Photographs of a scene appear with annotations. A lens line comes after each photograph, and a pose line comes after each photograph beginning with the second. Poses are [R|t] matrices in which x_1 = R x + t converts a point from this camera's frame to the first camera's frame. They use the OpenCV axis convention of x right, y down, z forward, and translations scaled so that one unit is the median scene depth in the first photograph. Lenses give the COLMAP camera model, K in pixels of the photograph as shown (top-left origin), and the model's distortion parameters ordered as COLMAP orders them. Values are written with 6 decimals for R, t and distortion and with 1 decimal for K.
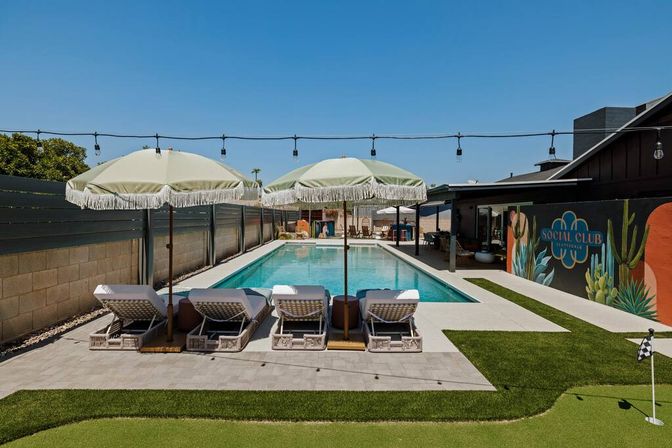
lens RADIAL K [[347.8, 0, 336.2], [0, 347.8, 217.2], [0, 0, 1]] dist [-0.000776, -0.000093]
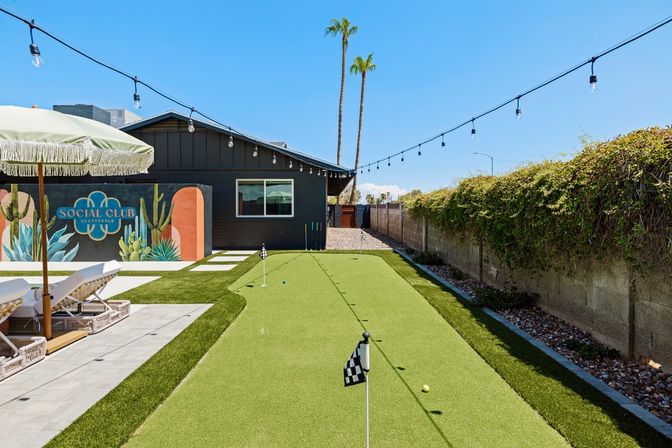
lens RADIAL K [[323.5, 0, 337.1], [0, 323.5, 206.9], [0, 0, 1]] dist [0.001297, 0.000427]
pose [[-0.002250, -0.015158, 0.999883, -0.426102], [0.005012, 0.999872, 0.015169, 0.023501], [-0.999985, 0.005046, -0.002174, 0.210601]]
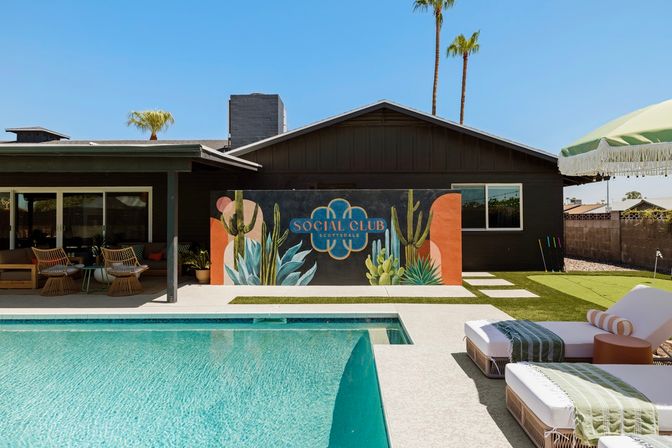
lens RADIAL K [[393.7, 0, 345.4], [0, 393.7, 215.0], [0, 0, 1]] dist [0.003987, 0.001111]
pose [[0.018046, -0.004287, 0.999828, -0.412229], [0.007434, 0.999964, 0.004154, 0.023179], [-0.999810, 0.007358, 0.018077, 0.996645]]
